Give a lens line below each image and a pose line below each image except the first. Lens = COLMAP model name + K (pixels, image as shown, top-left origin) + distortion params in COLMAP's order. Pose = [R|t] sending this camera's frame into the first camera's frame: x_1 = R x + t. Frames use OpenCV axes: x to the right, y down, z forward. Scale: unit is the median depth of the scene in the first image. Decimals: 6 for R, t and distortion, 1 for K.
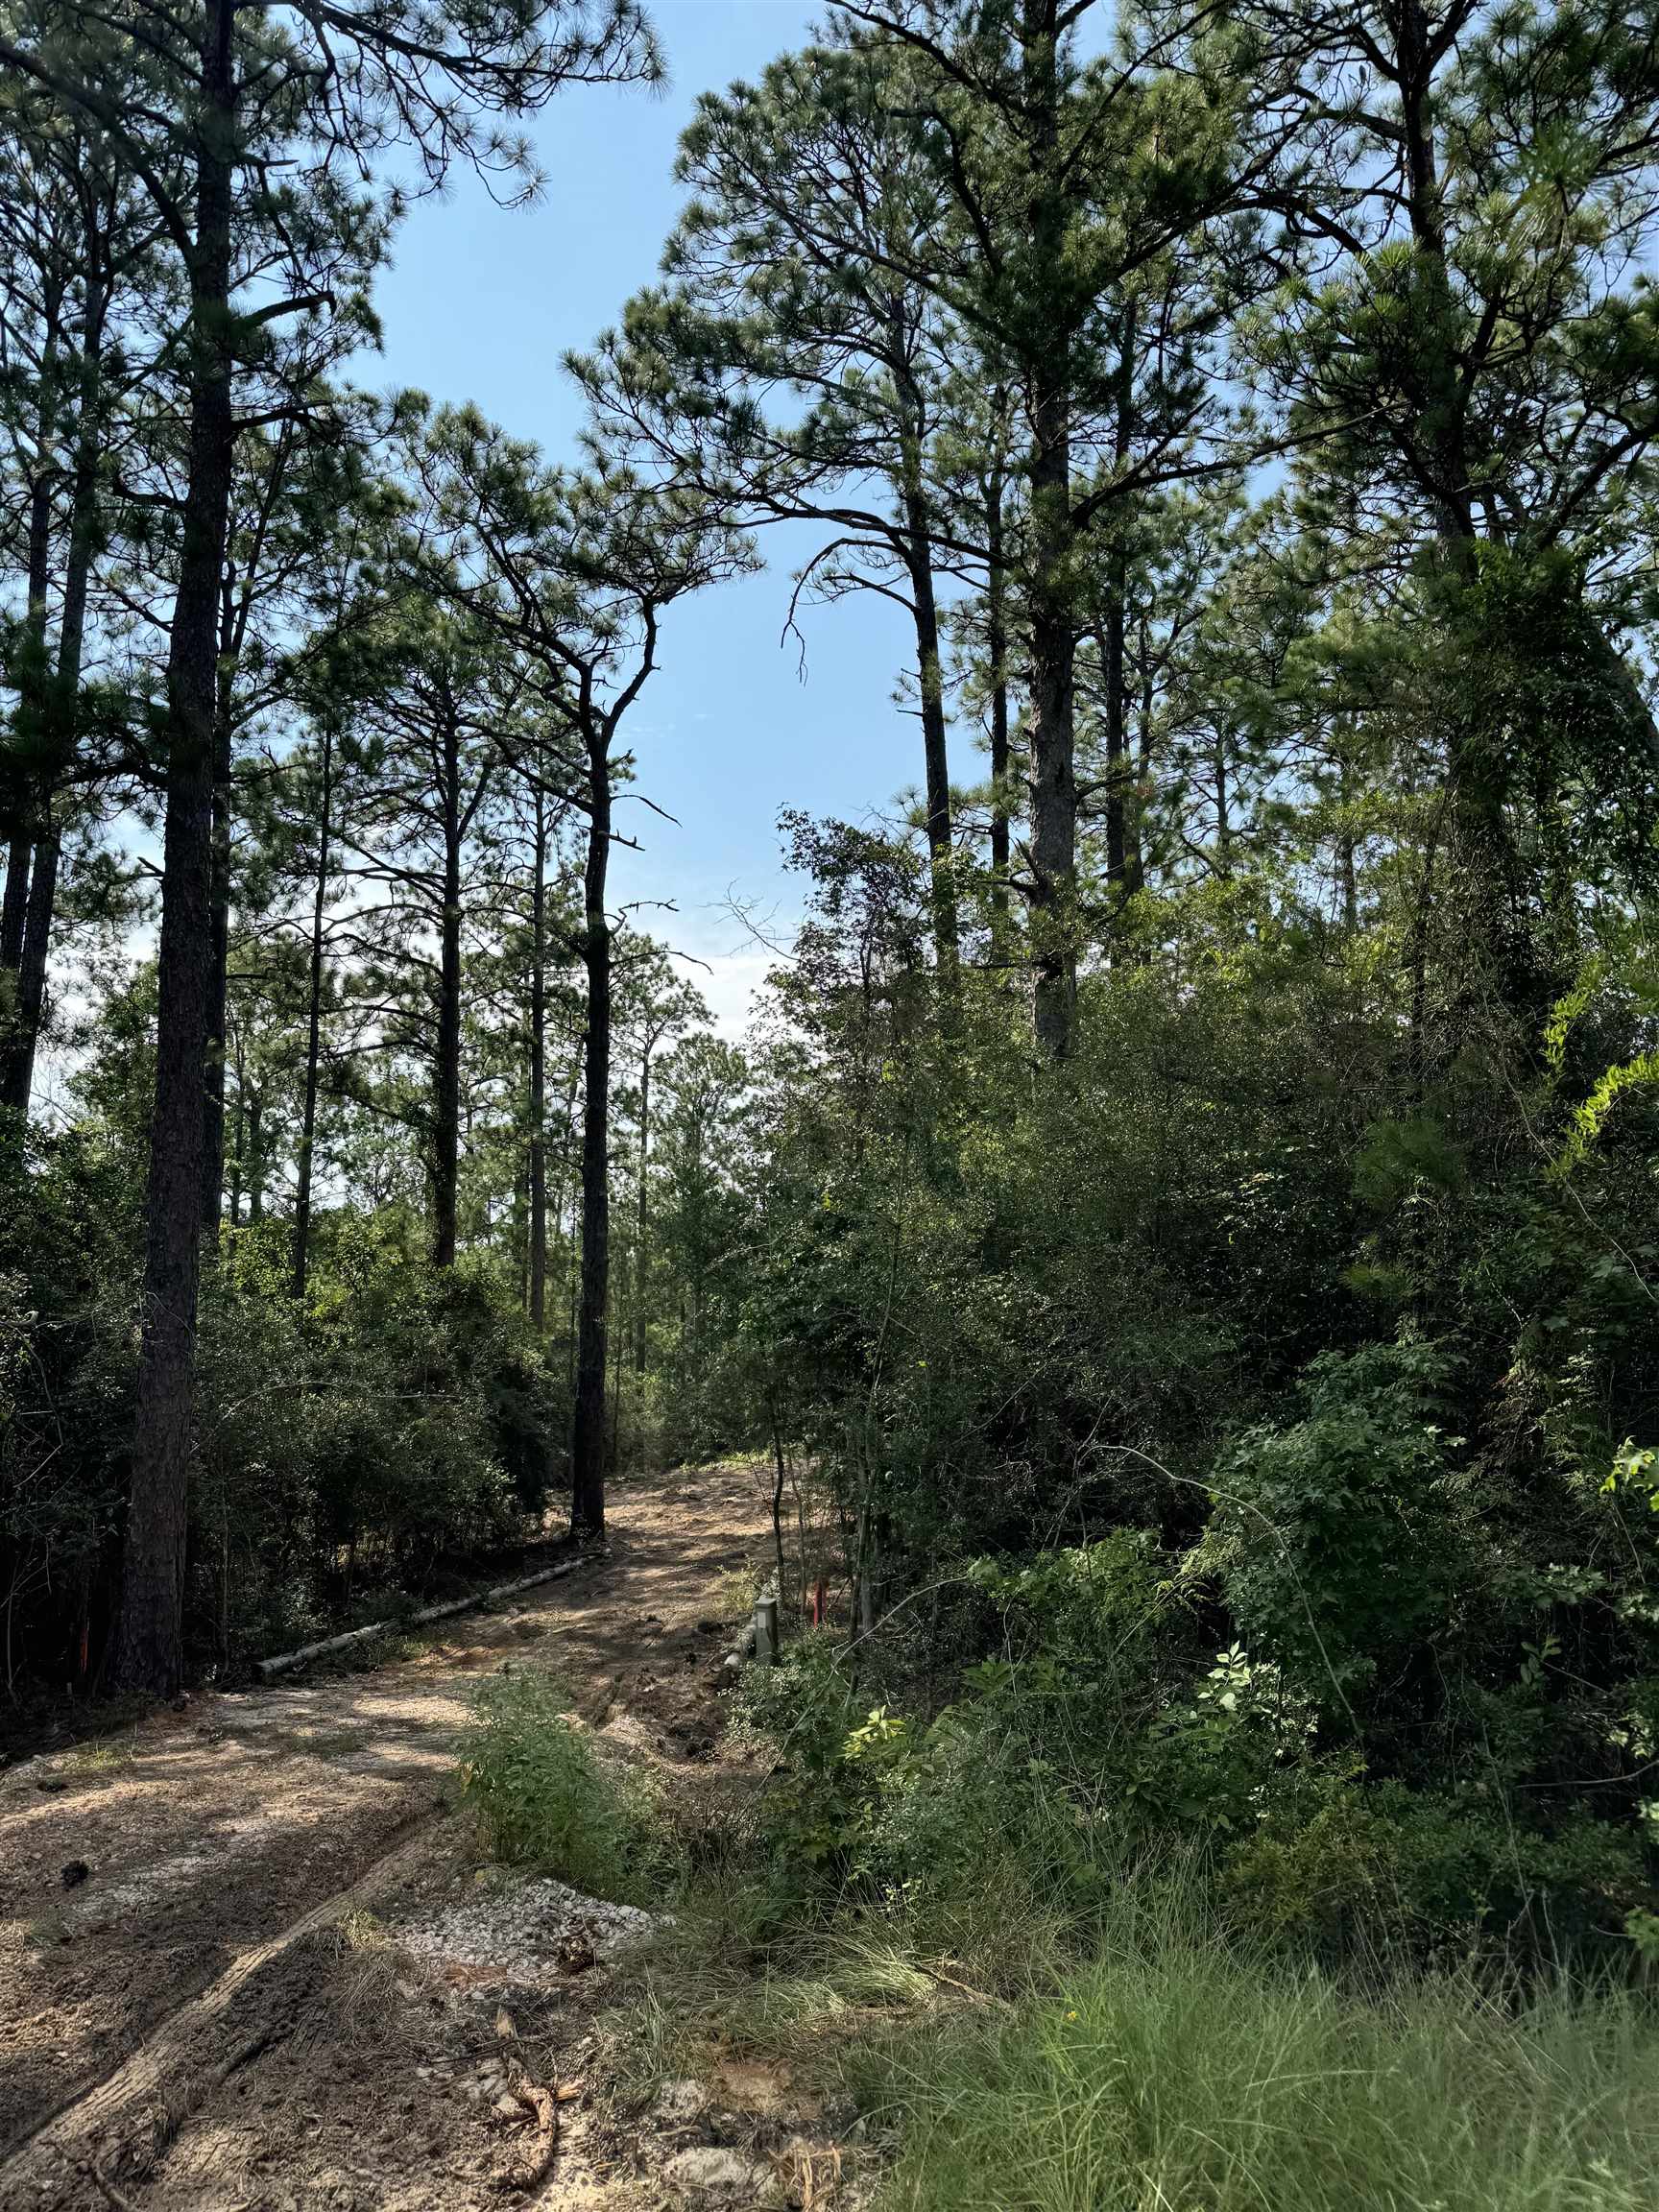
lens RADIAL K [[1574.6, 0, 845.2], [0, 1574.6, 1110.5], [0, 0, 1]] dist [0.163201, -0.294703]
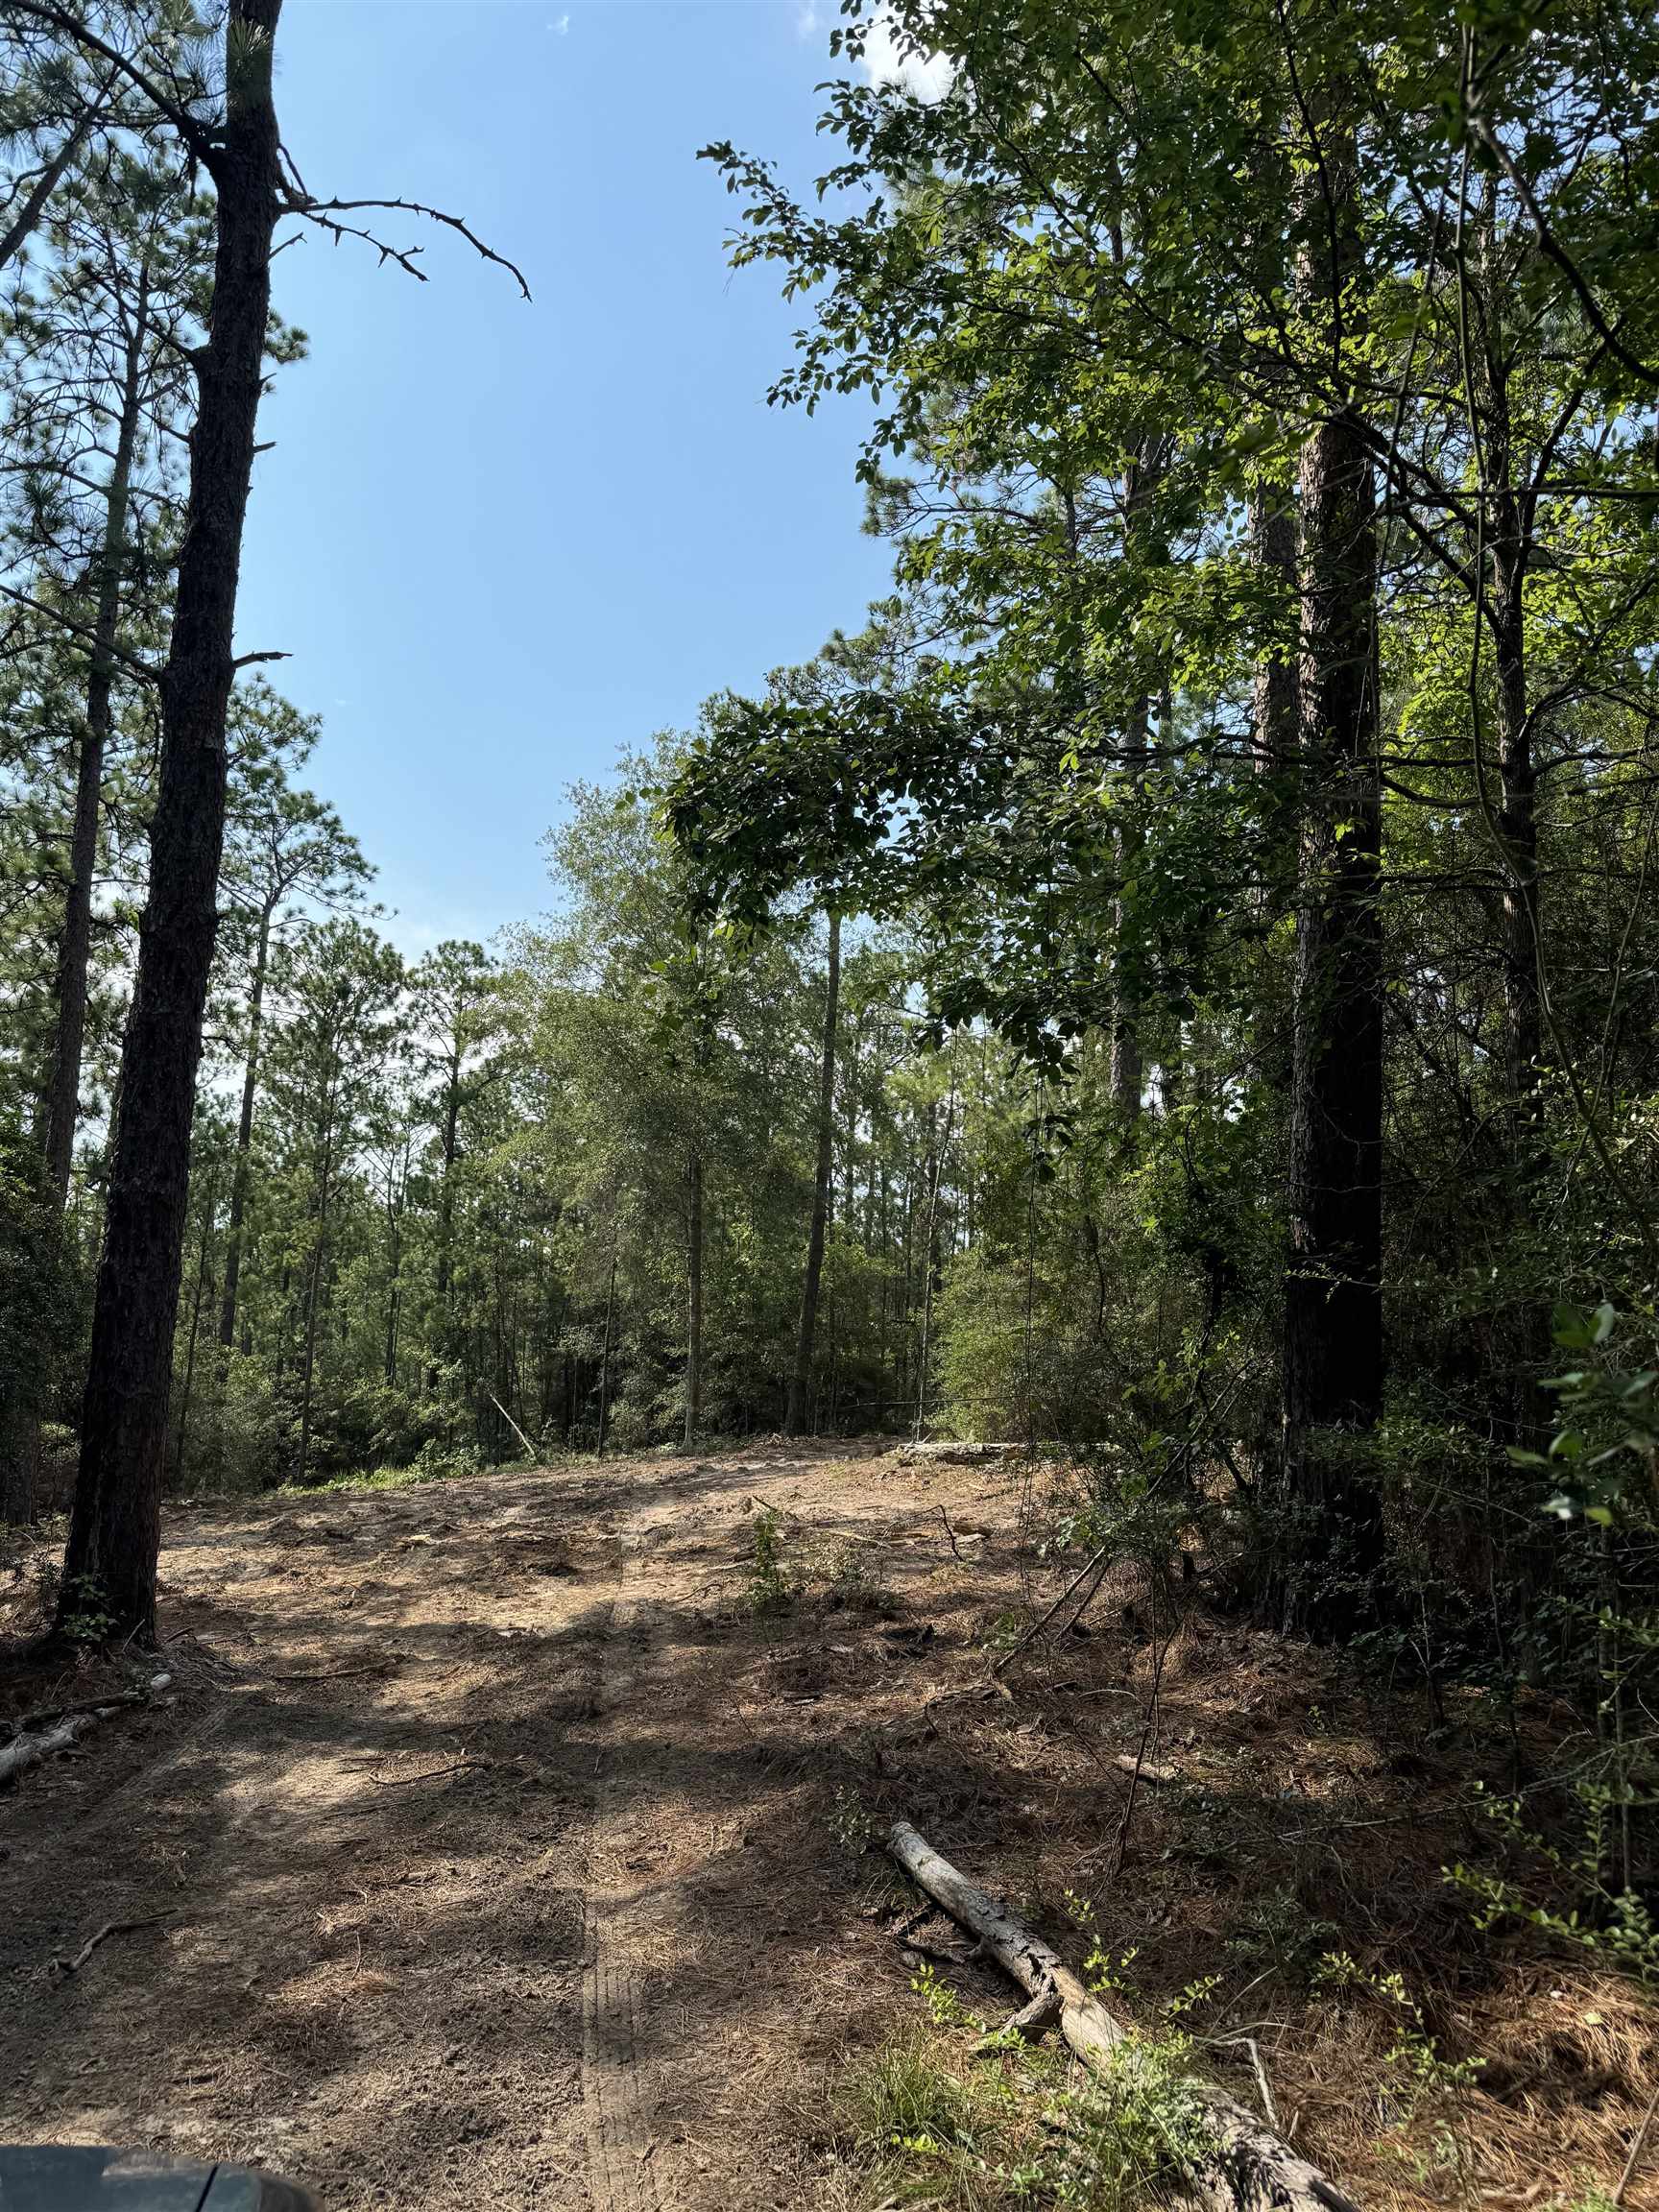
lens RADIAL K [[1574.6, 0, 845.2], [0, 1574.6, 1110.5], [0, 0, 1]] dist [0.163201, -0.294703]
pose [[0.968707, 0.079066, 0.235278, -0.063018], [-0.073806, 0.996788, -0.031095, 0.099035], [-0.236980, 0.012757, 0.971431, 0.406192]]
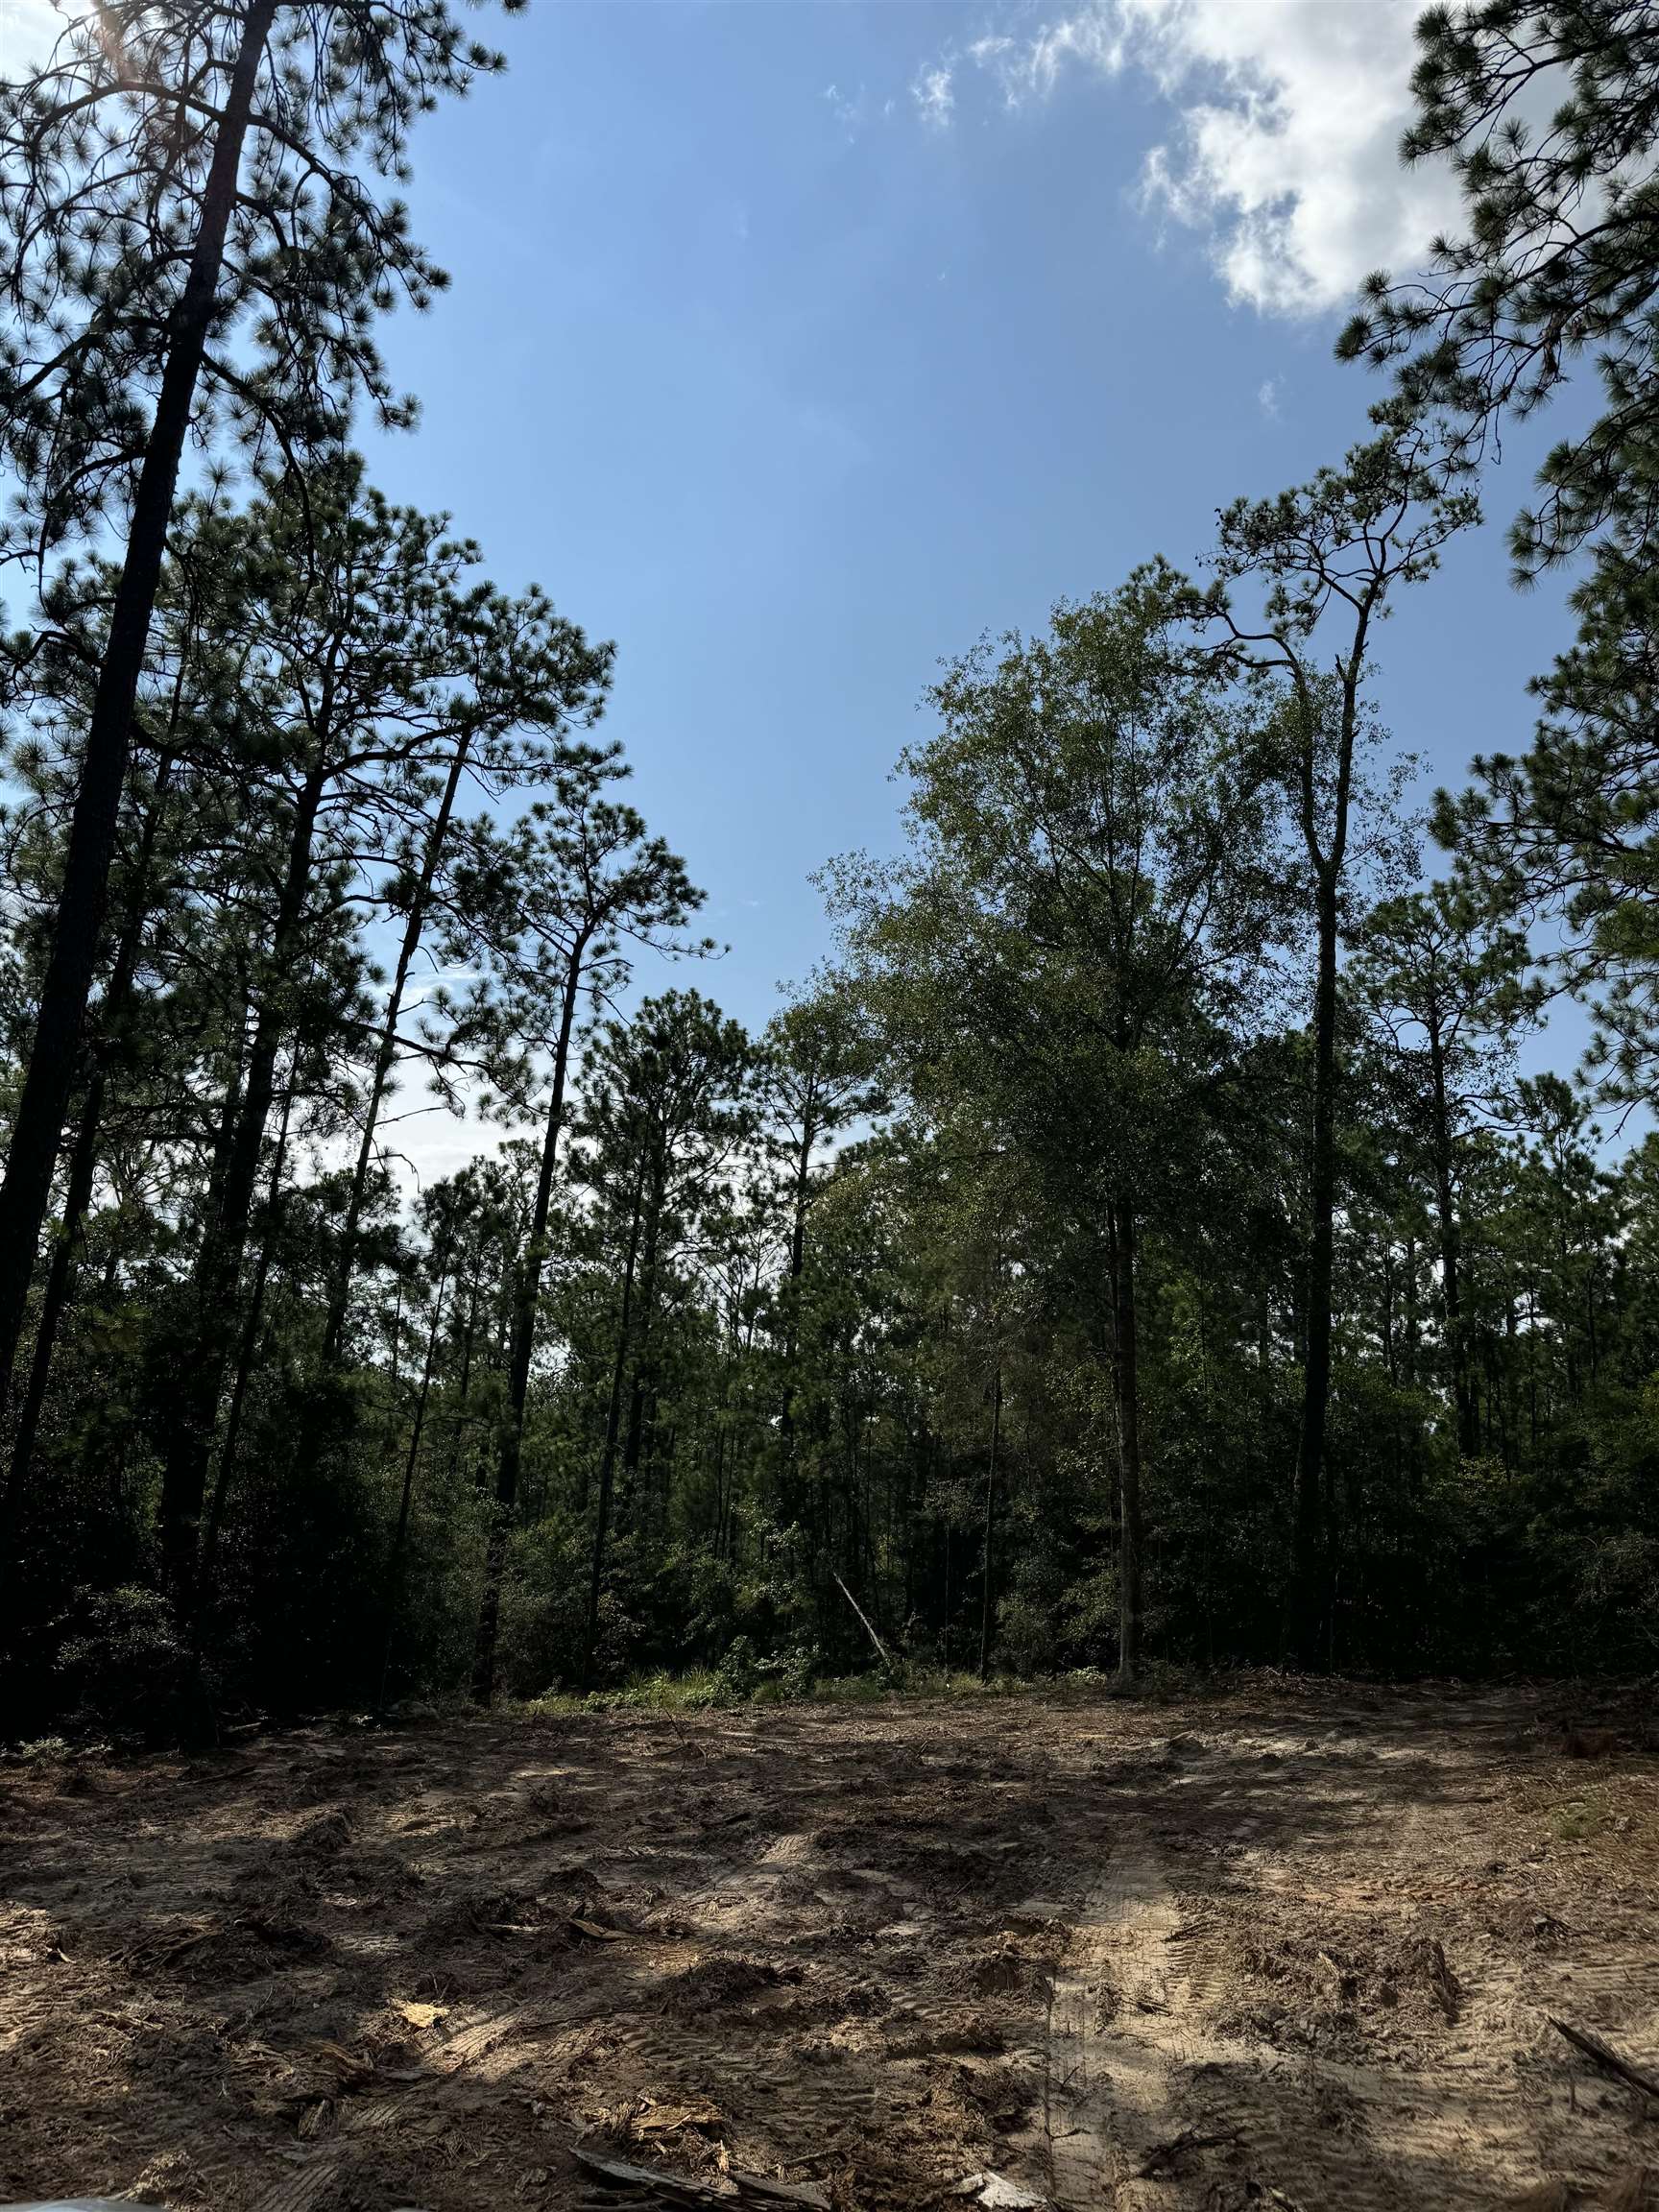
lens RADIAL K [[1561.8, 0, 824.9], [0, 1561.8, 1116.3], [0, 0, 1]] dist [0.166678, -0.280993]
pose [[0.996422, 0.081363, -0.022873, -0.028420], [-0.083545, 0.989136, -0.120959, 0.151662], [0.012783, 0.122438, 0.992394, 0.743959]]
